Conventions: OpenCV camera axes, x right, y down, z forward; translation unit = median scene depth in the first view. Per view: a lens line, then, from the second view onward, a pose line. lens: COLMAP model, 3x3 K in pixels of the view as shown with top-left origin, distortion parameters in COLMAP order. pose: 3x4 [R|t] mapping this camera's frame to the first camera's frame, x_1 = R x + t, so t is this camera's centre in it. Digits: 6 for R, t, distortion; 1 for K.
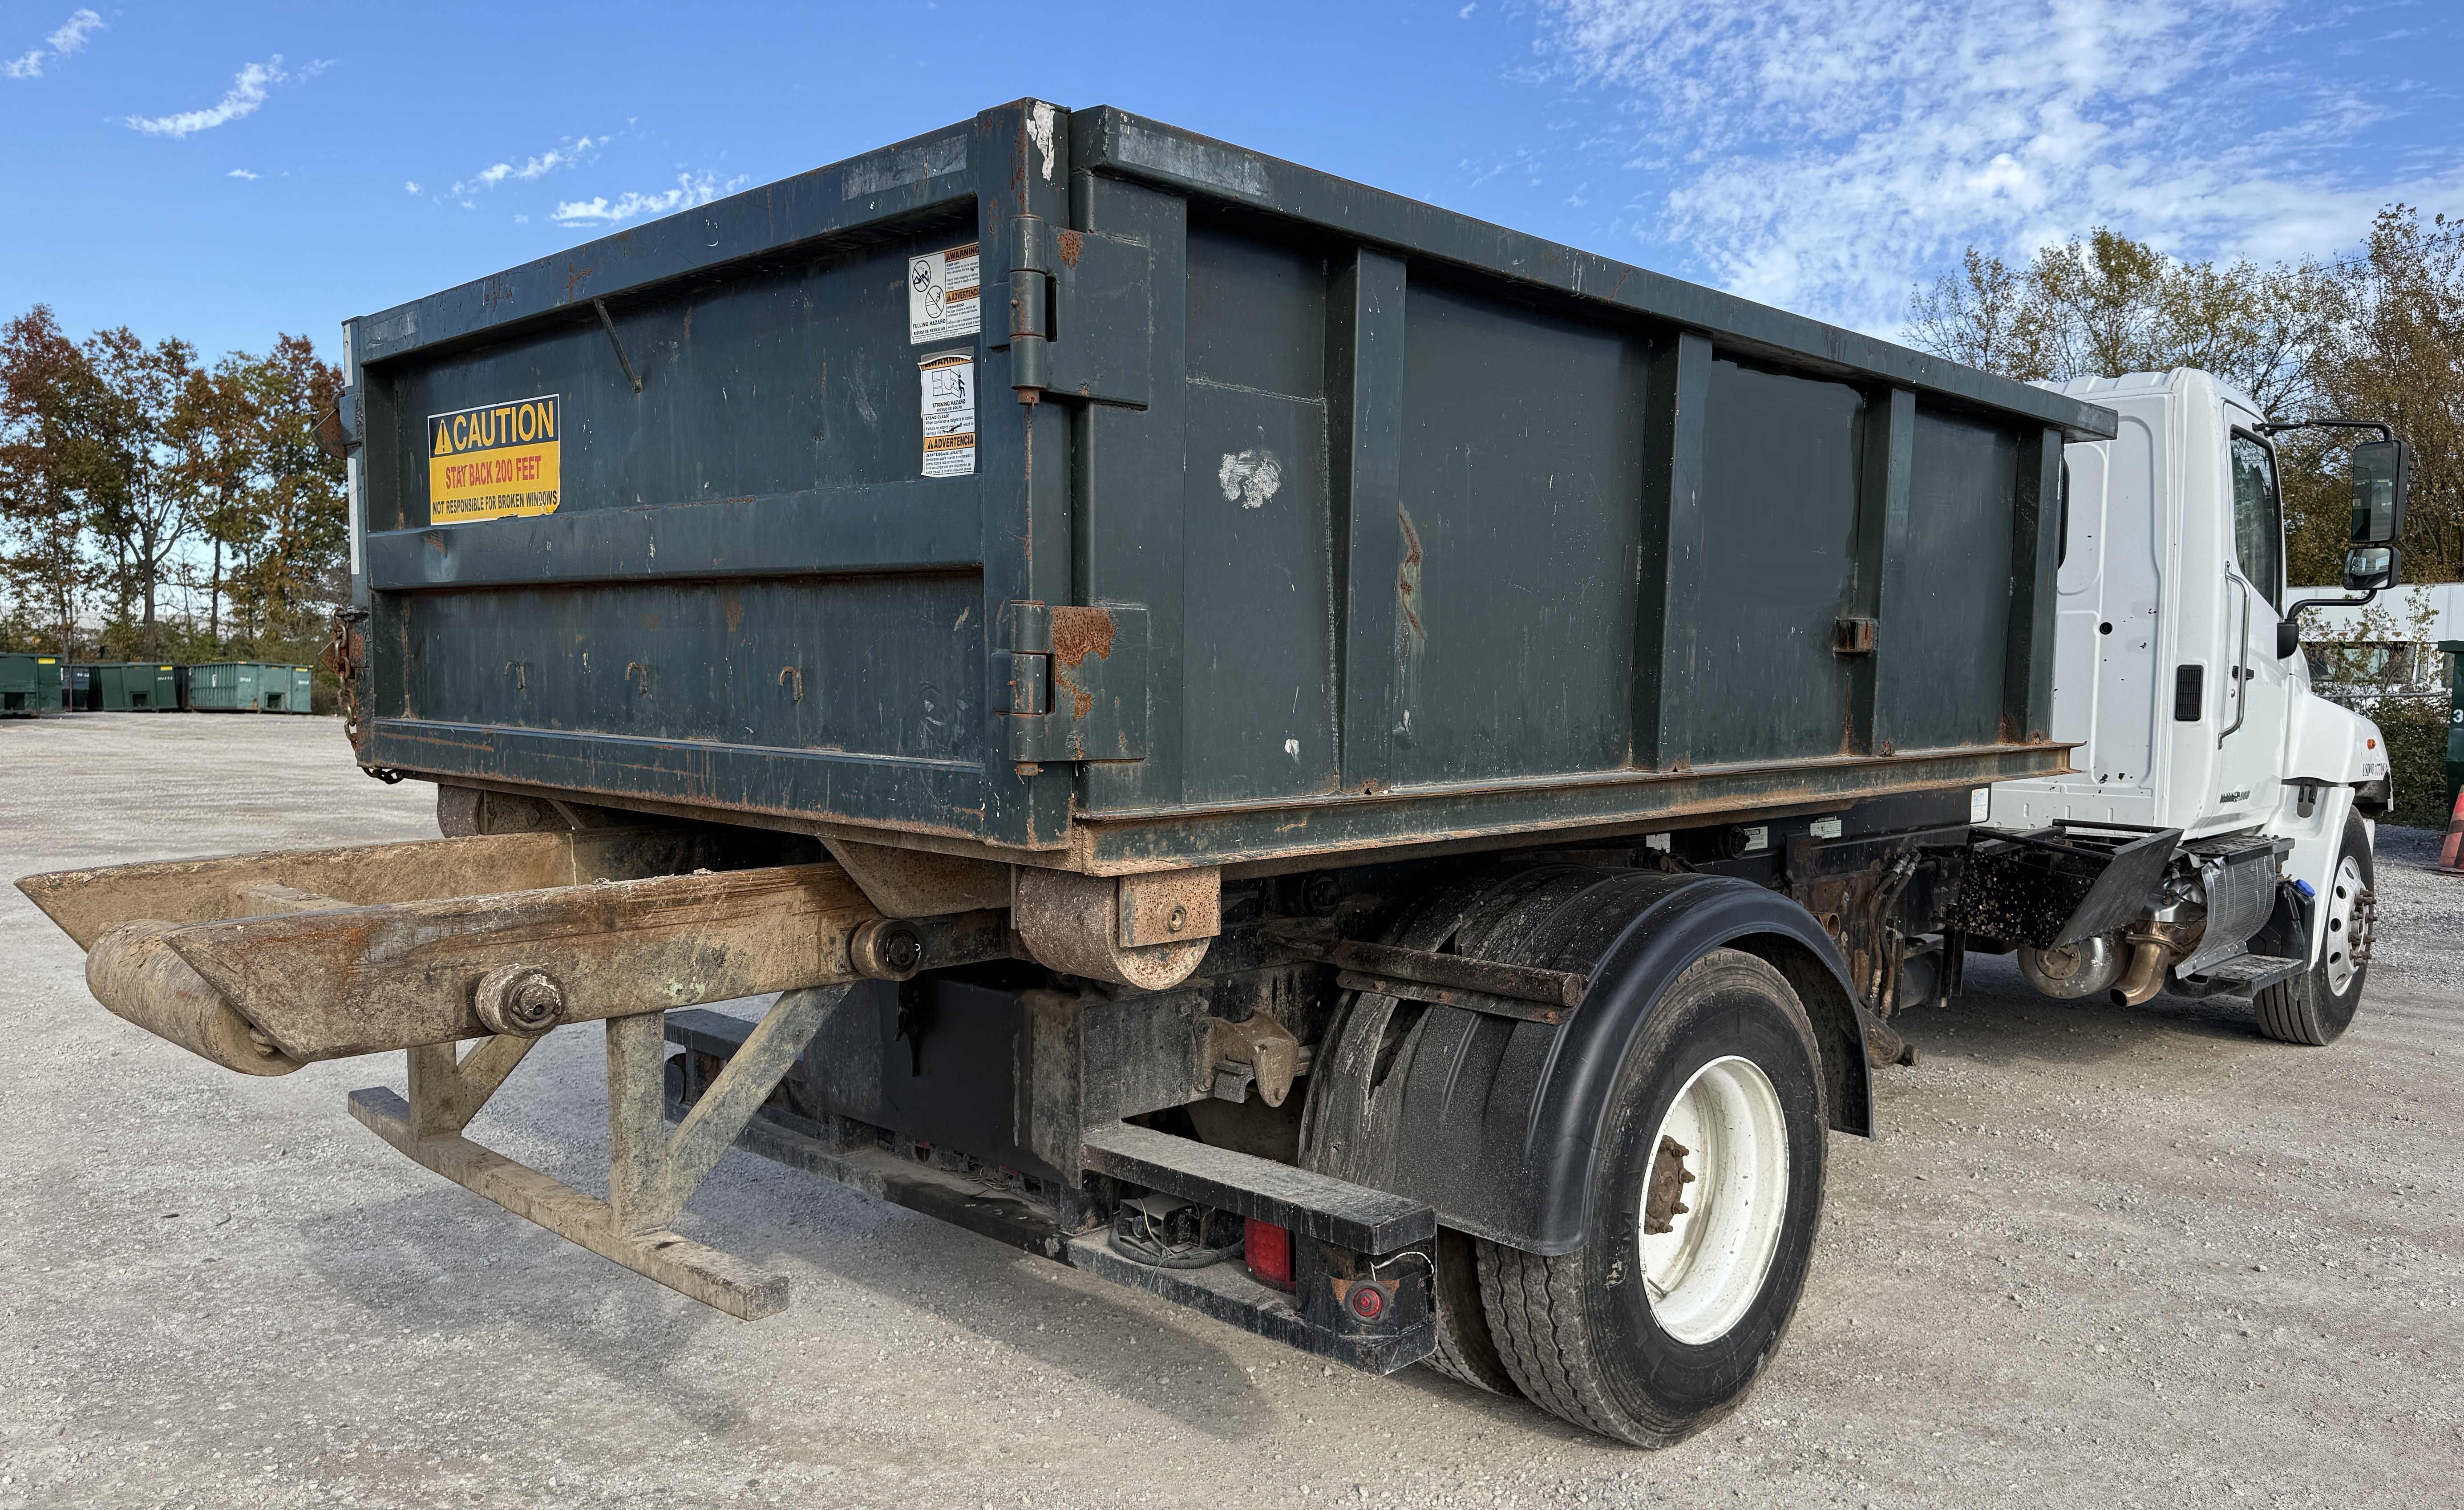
lens RADIAL K [[1760.8, 0, 1225.7], [0, 1760.8, 838.8], [0, 0, 1]] dist [0.112312, -0.131224]
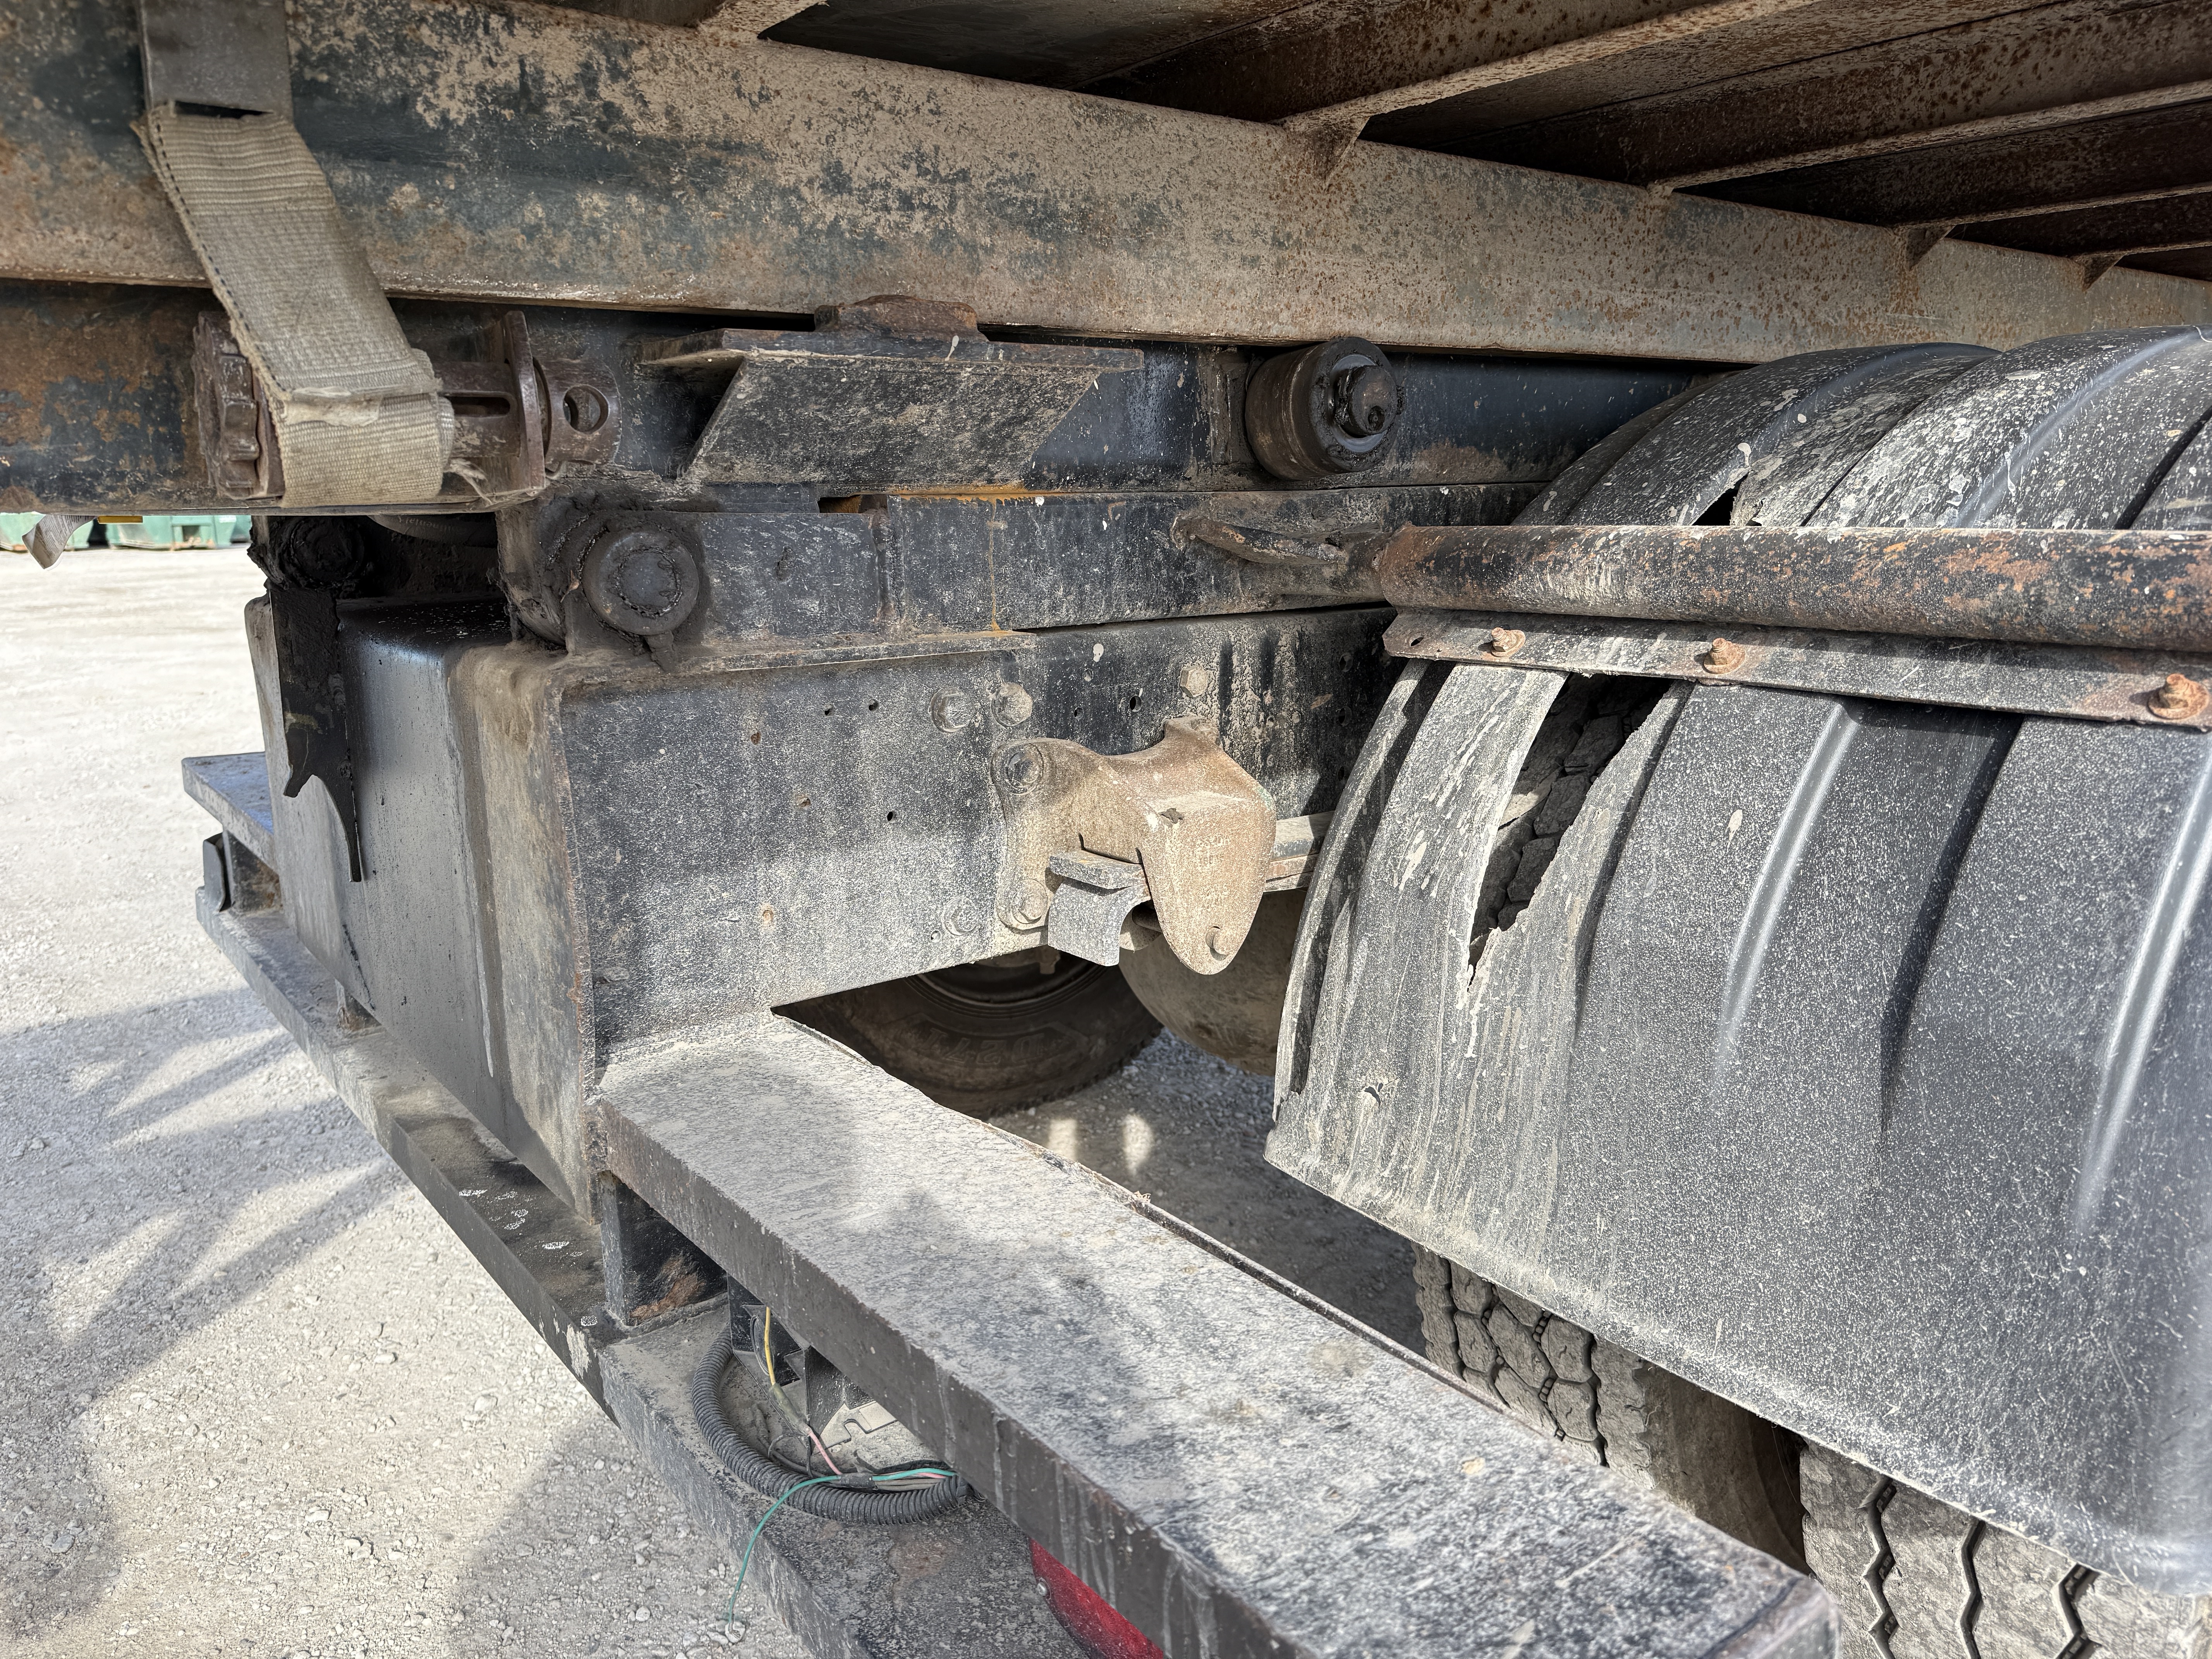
lens RADIAL K [[1559.3, 0, 1075.2], [0, 1559.3, 827.9], [0, 0, 1]] dist [0.114440, -0.186445]
pose [[0.989441, 0.005273, -0.144842, 0.048177], [0.011136, 0.993619, 0.112240, 0.084239], [0.144510, -0.112668, 0.983068, 0.681090]]
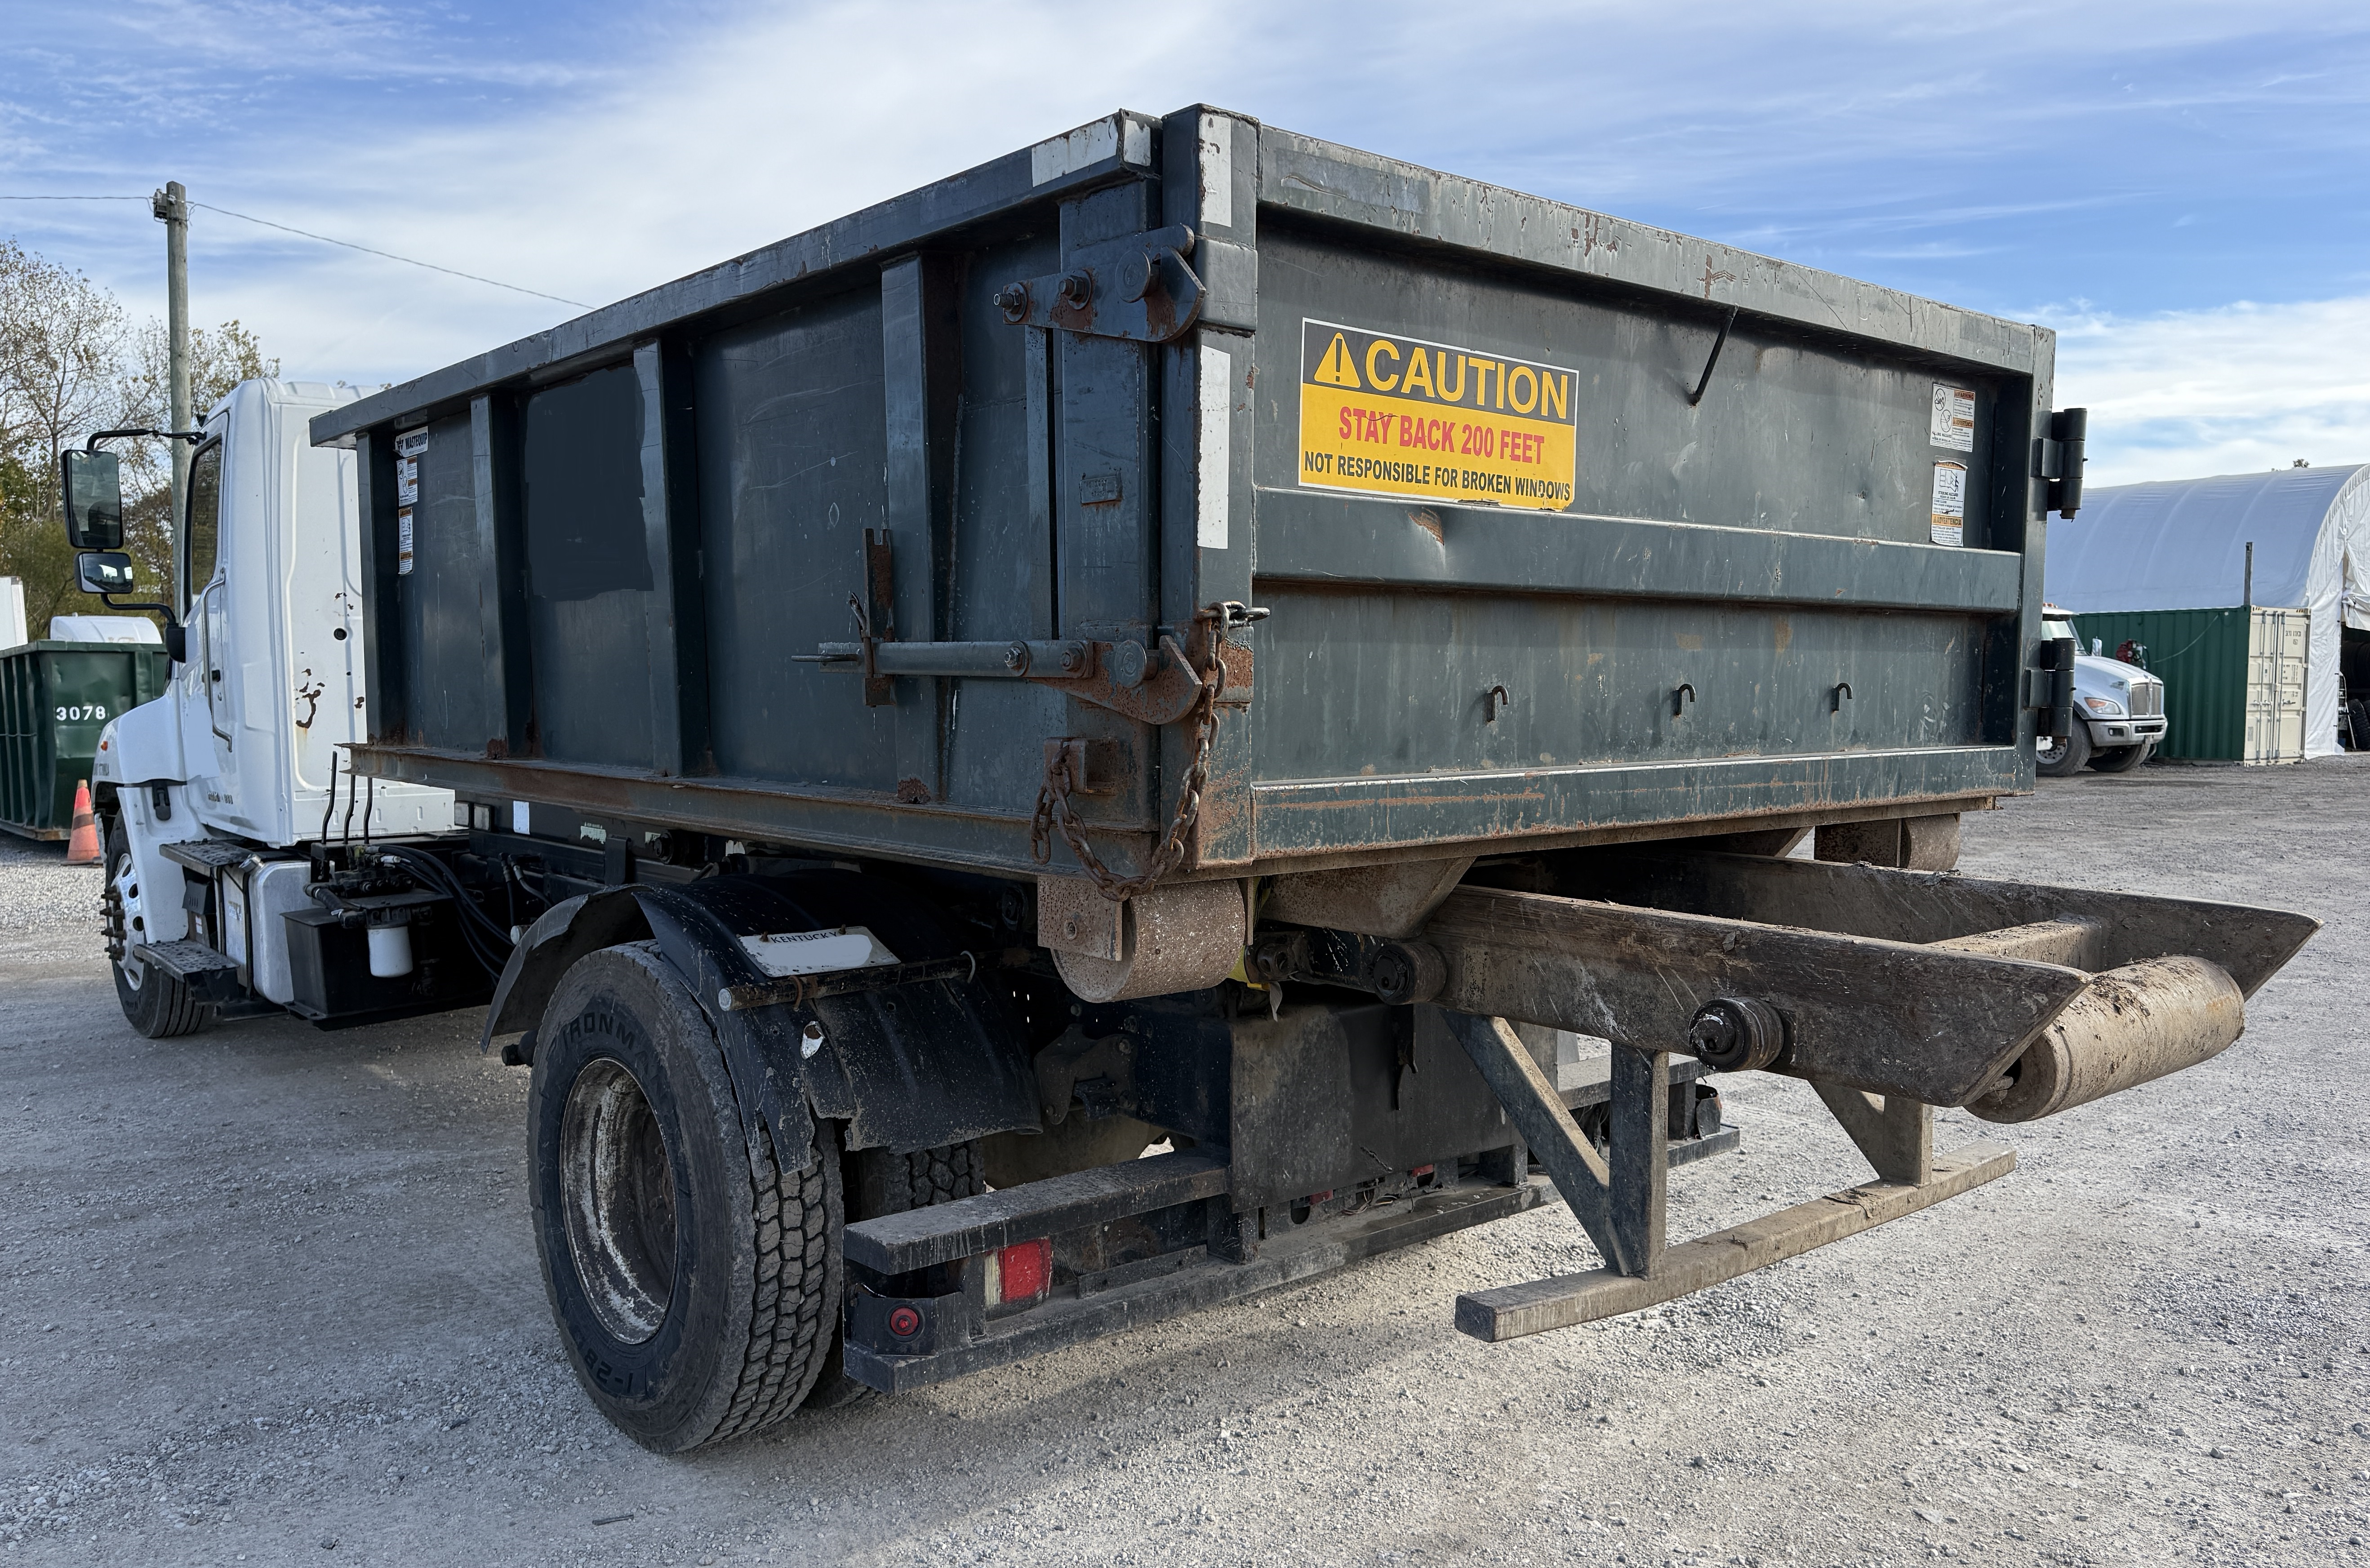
lens RADIAL K [[1776.1, 0, 1186.9], [0, 1776.1, 859.0], [0, 0, 1]] dist [0.119654, -0.143428]
pose [[0.091074, -0.109418, 0.989815, -1.176658], [0.100763, 0.989857, 0.100151, -0.114408], [-0.990733, 0.090615, 0.101176, 1.041898]]
